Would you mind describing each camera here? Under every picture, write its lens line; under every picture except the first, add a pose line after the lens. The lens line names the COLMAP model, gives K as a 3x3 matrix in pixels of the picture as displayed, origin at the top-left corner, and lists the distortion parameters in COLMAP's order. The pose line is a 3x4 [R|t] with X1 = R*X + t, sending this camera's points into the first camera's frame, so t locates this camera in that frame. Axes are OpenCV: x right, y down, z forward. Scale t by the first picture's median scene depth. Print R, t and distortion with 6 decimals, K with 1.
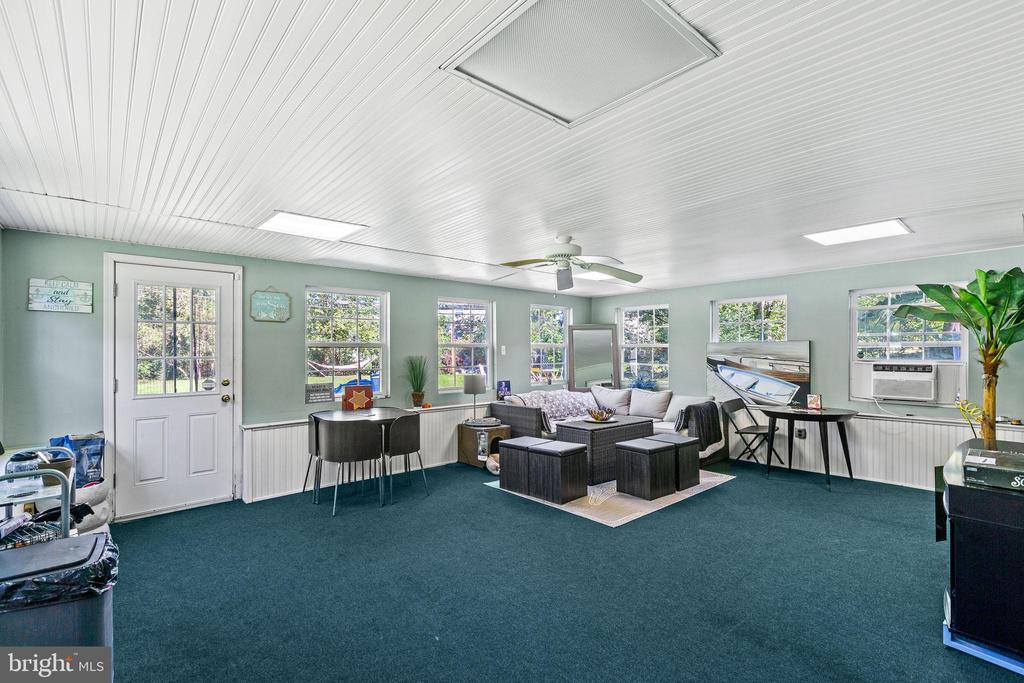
lens RADIAL K [[467.5, 0, 519.8], [0, 467.5, 353.2], [0, 0, 1]] dist [-0.000241, -0.000040]
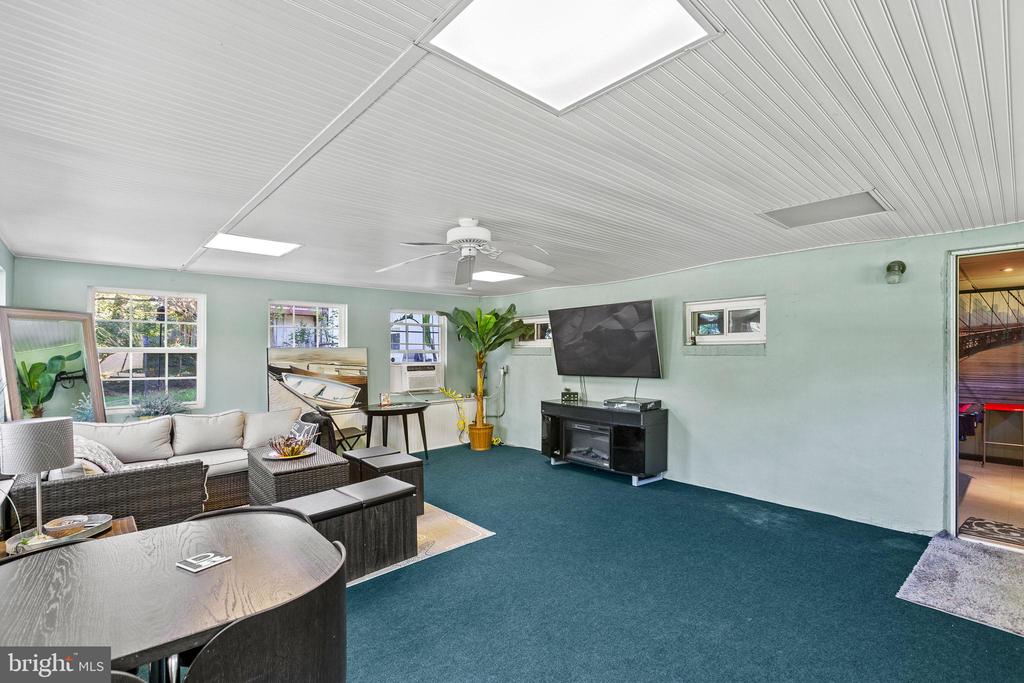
lens RADIAL K [[467.5, 0, 519.8], [0, 467.5, 353.2], [0, 0, 1]] dist [-0.000241, -0.000040]
pose [[-0.021418, 0.001250, 0.999770, -0.505981], [0.010299, 0.999946, -0.001030, -0.007472], [-0.999718, 0.010274, -0.021430, 0.611240]]
